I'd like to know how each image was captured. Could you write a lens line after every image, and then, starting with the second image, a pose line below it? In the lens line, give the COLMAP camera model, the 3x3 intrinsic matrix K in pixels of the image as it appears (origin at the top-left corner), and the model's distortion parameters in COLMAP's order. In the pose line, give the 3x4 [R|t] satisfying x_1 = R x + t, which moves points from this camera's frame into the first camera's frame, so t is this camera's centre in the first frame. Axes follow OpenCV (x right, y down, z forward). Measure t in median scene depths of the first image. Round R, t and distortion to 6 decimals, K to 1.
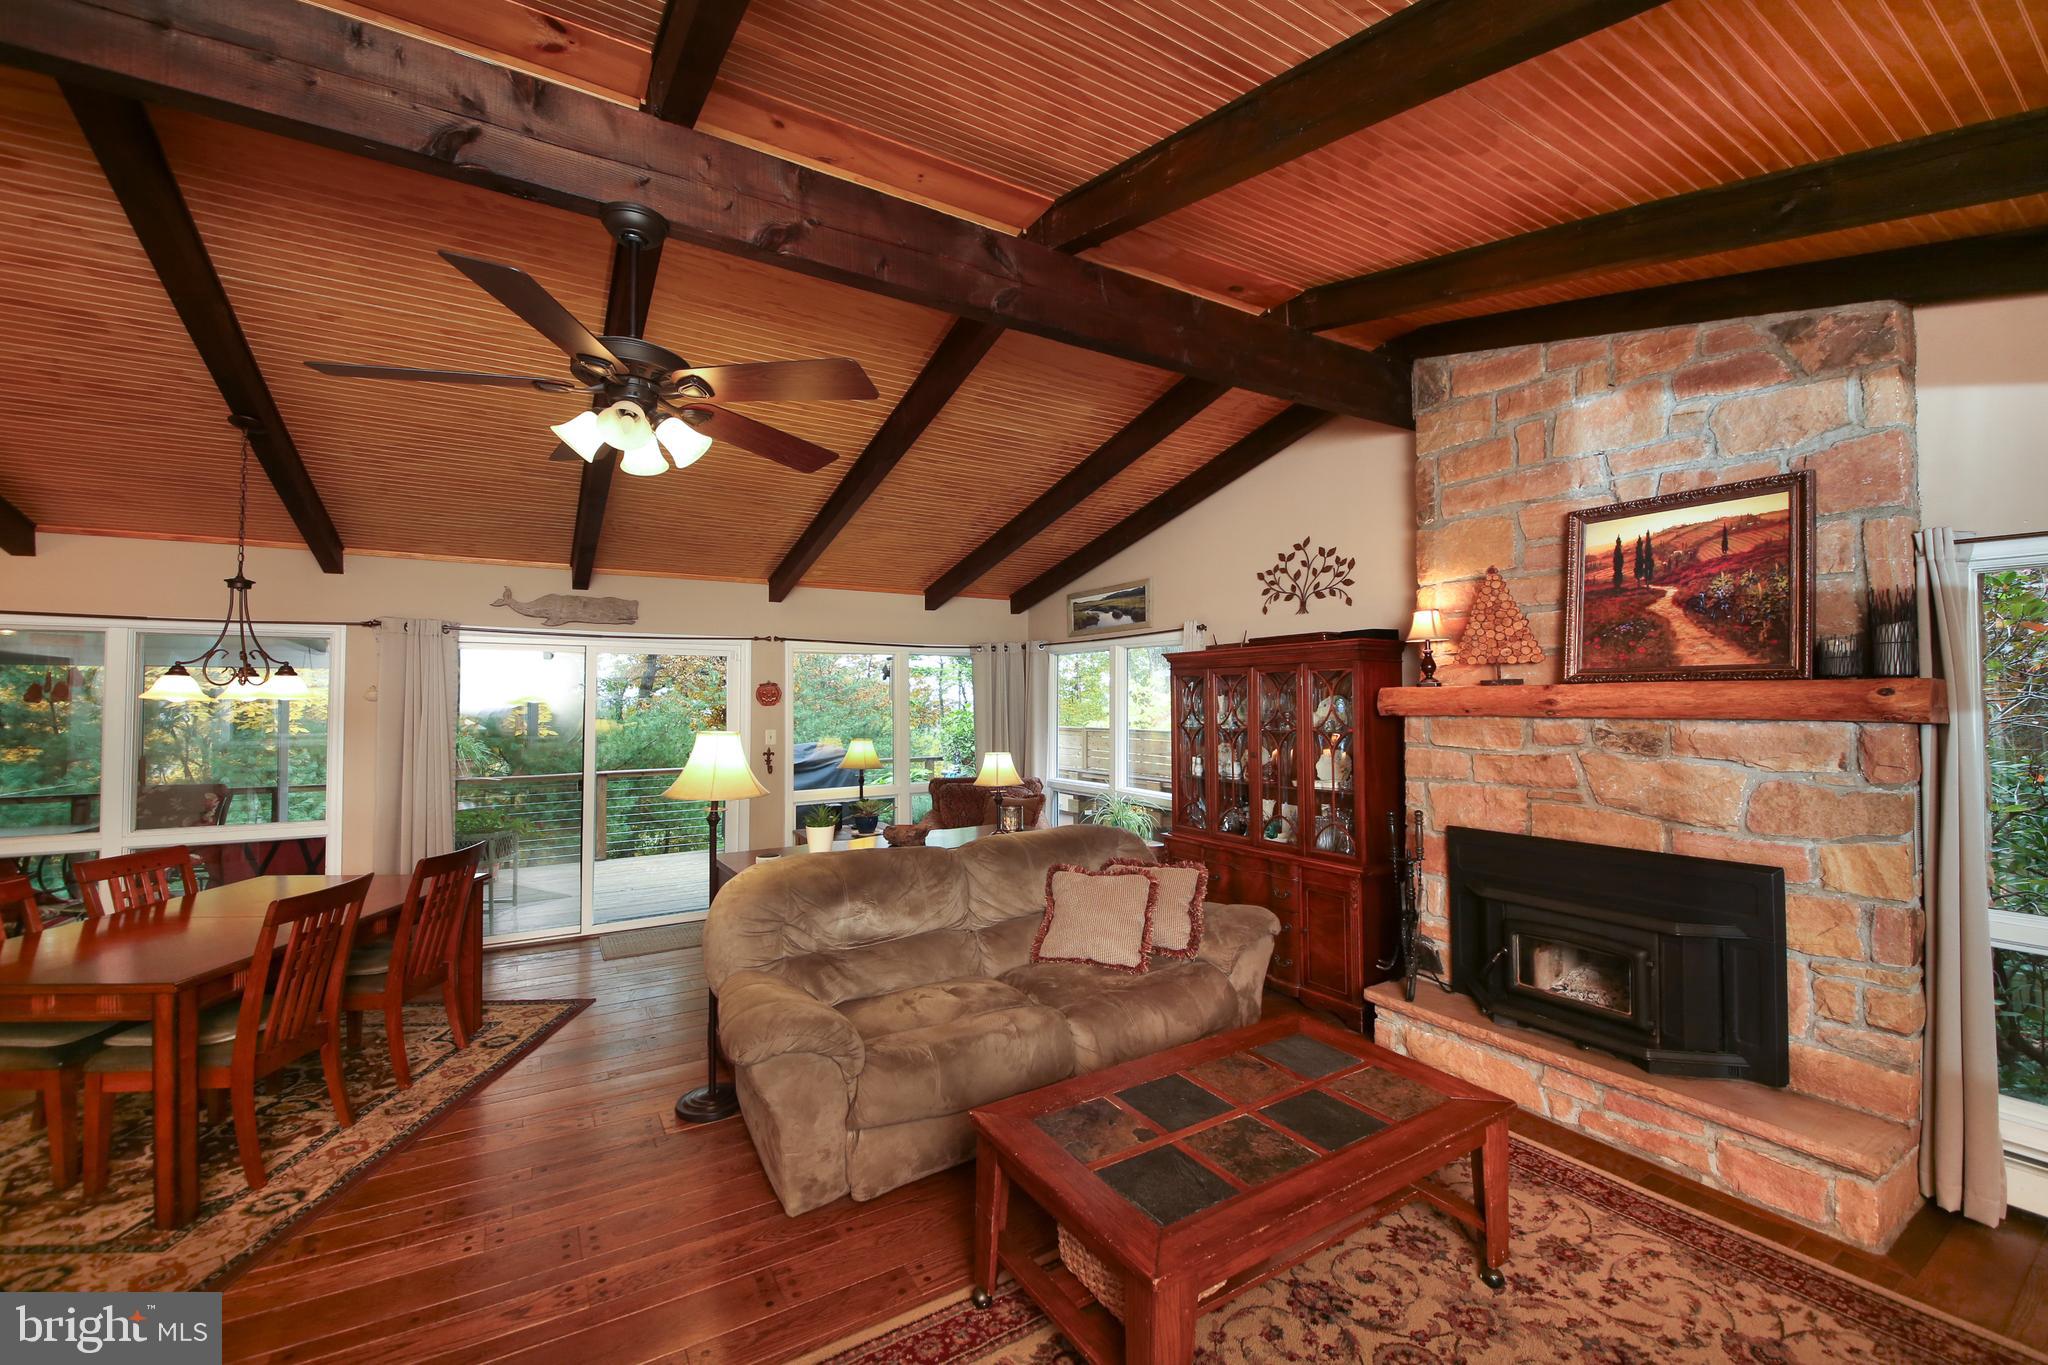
lens RADIAL K [[755.3, 0, 1028.3], [0, 755.3, 692.6], [0, 0, 1]] dist [0.002210, -0.000897]
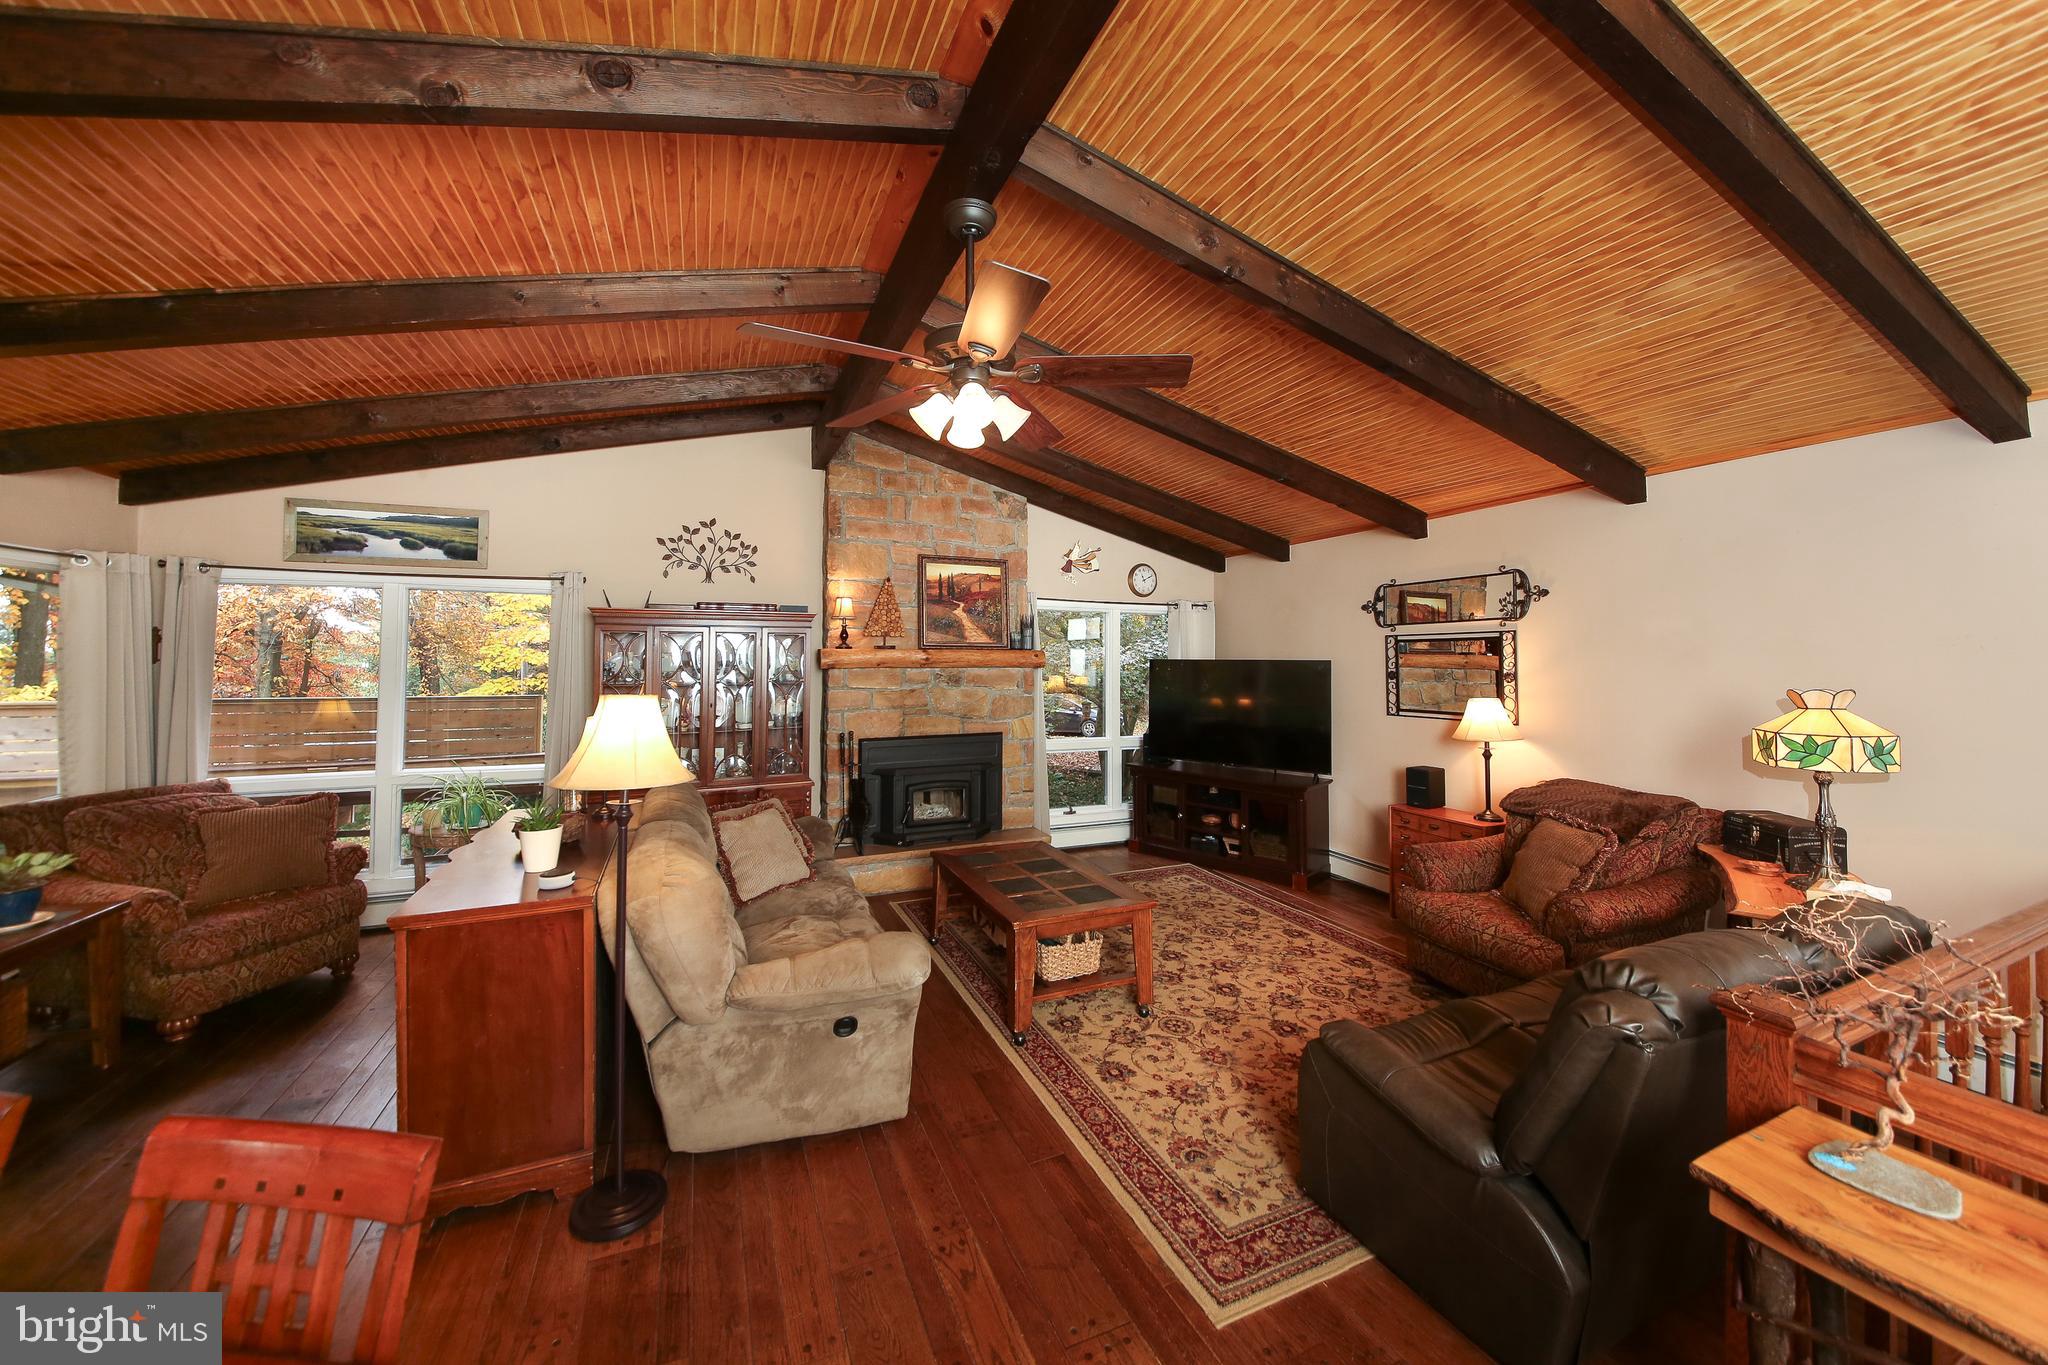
lens RADIAL K [[741.3, 0, 1032.8], [0, 741.3, 662.2], [0, 0, 1]] dist [-0.001108, -0.000150]
pose [[0.158406, -0.006330, 0.987354, -0.862603], [-0.019053, 0.999774, 0.009466, -0.002121], [-0.987190, -0.020312, 0.158249, 0.396174]]
